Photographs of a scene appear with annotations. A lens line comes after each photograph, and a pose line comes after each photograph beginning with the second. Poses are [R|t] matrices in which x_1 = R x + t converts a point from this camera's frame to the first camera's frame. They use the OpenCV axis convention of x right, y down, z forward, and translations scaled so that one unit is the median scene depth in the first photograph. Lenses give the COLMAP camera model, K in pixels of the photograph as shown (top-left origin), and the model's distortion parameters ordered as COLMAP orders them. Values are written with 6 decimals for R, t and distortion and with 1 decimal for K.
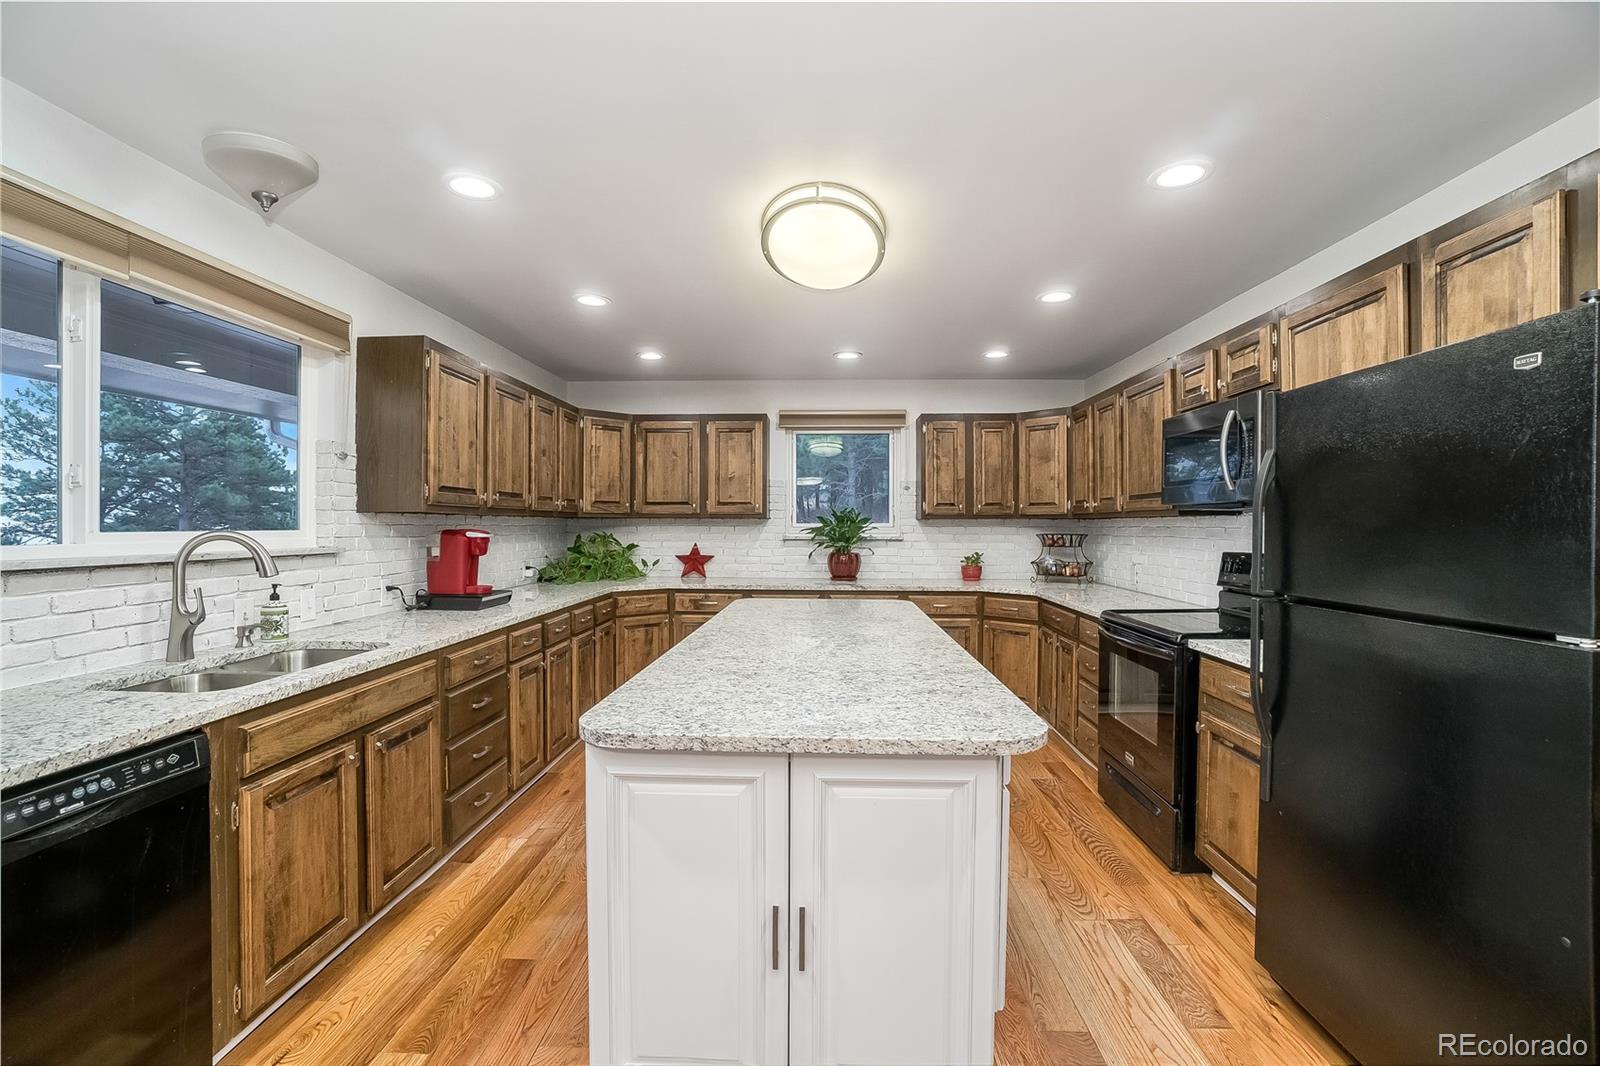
lens RADIAL K [[707.7, 0, 789.9], [0, 707.7, 531.4], [0, 0, 1]] dist [-0.066767, 0.022696]
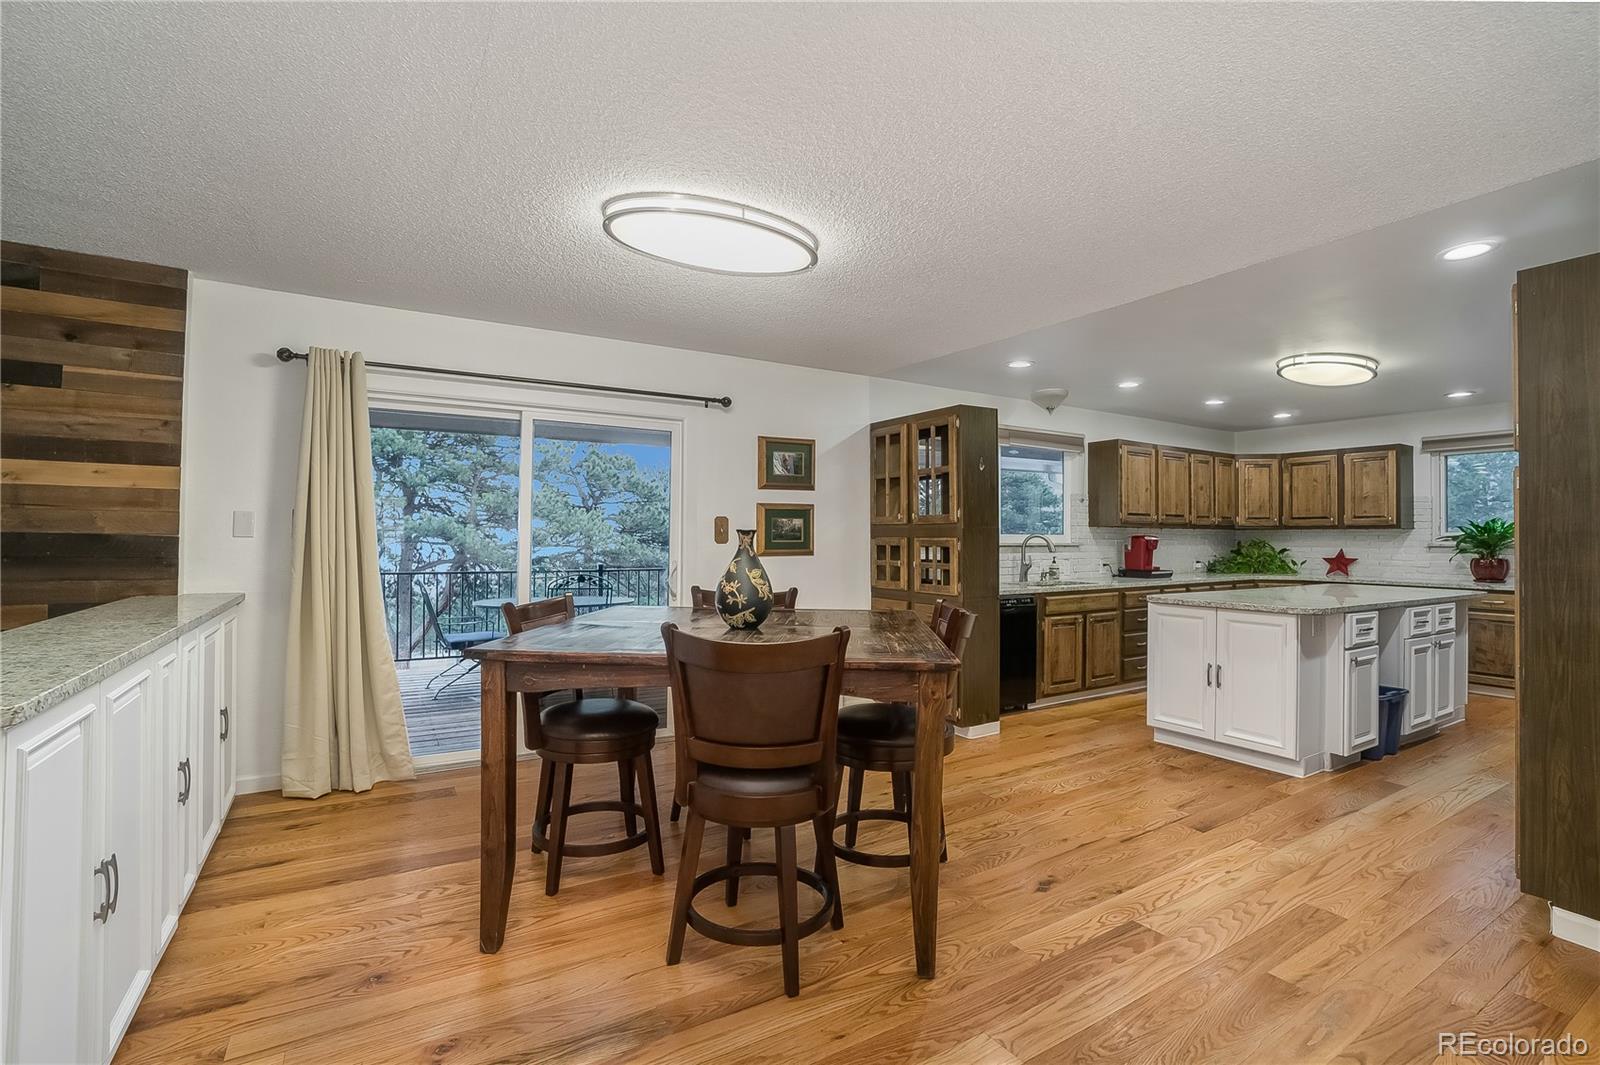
lens RADIAL K [[717.1, 0, 761.9], [0, 717.1, 527.9], [0, 0, 1]] dist [-0.065573, 0.021581]
pose [[0.522026, -0.010199, -0.852868, 0.514994], [-0.012524, 0.999729, -0.019620, 0.022929], [0.852837, 0.020923, 0.521757, -0.723115]]
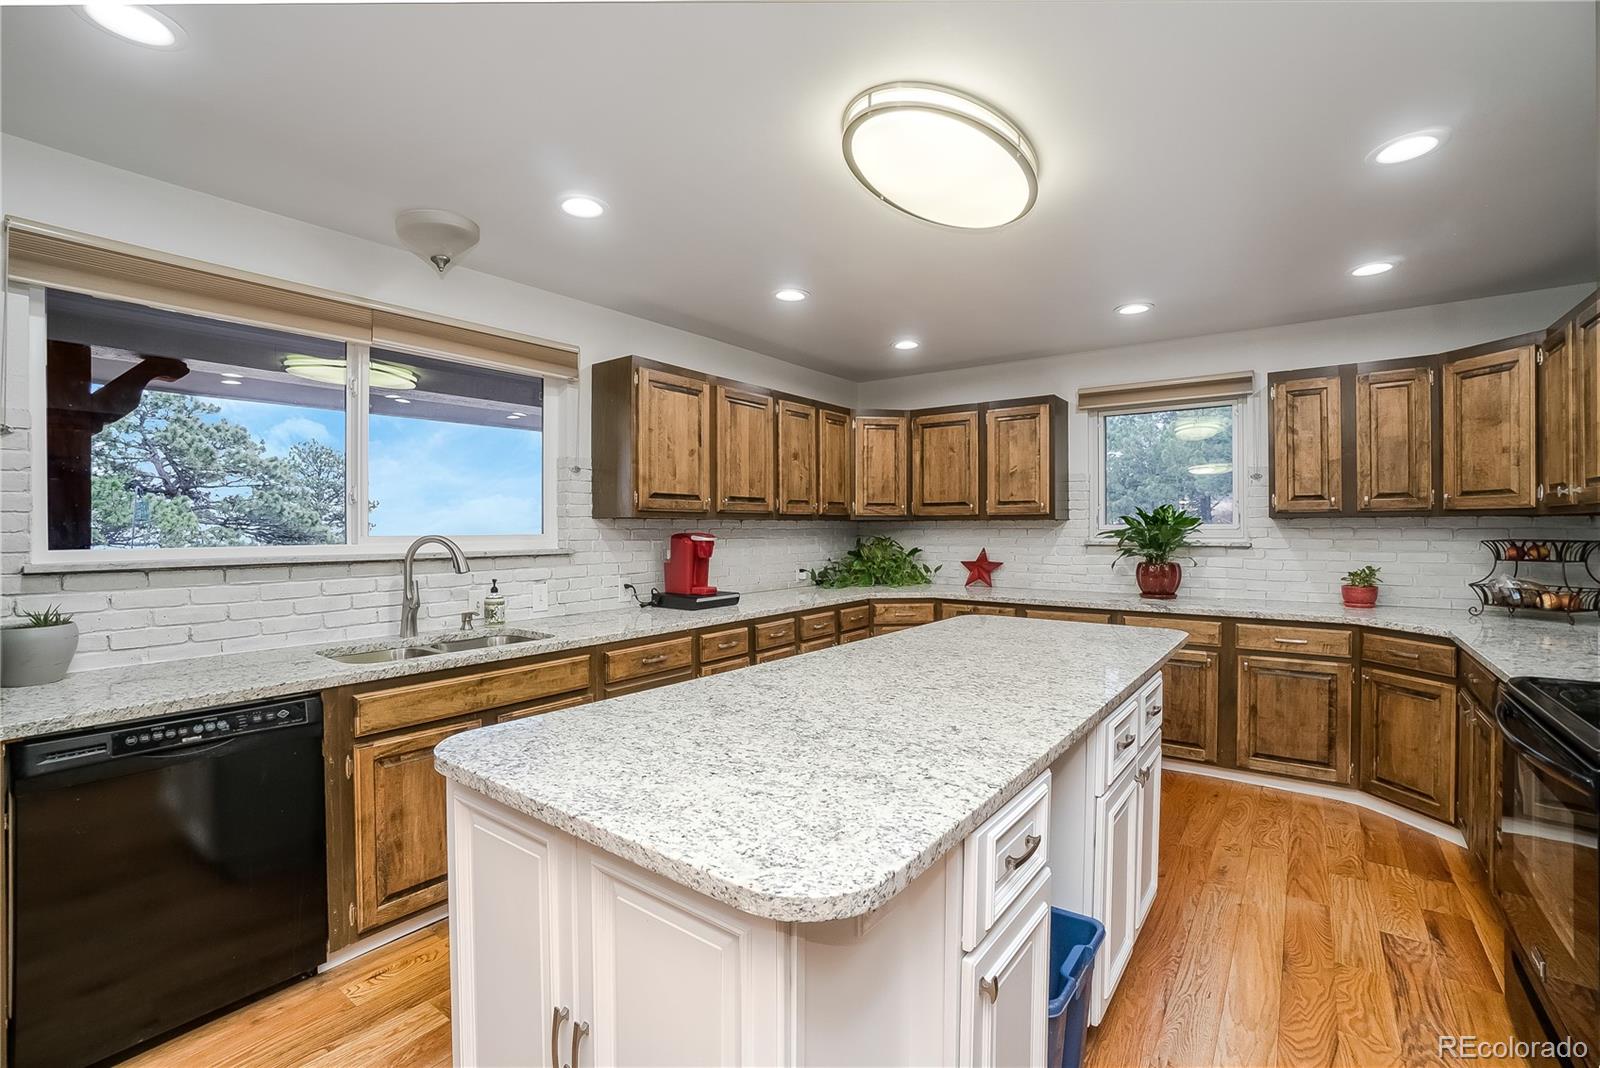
lens RADIAL K [[707.7, 0, 789.9], [0, 707.7, 532.4], [0, 0, 1]] dist [-0.066767, 0.022696]
pose [[0.823006, -0.000030, -0.568032, 0.227438], [-0.000636, 0.999999, -0.000974, -0.002730], [0.568032, 0.001162, 0.823006, 0.176167]]
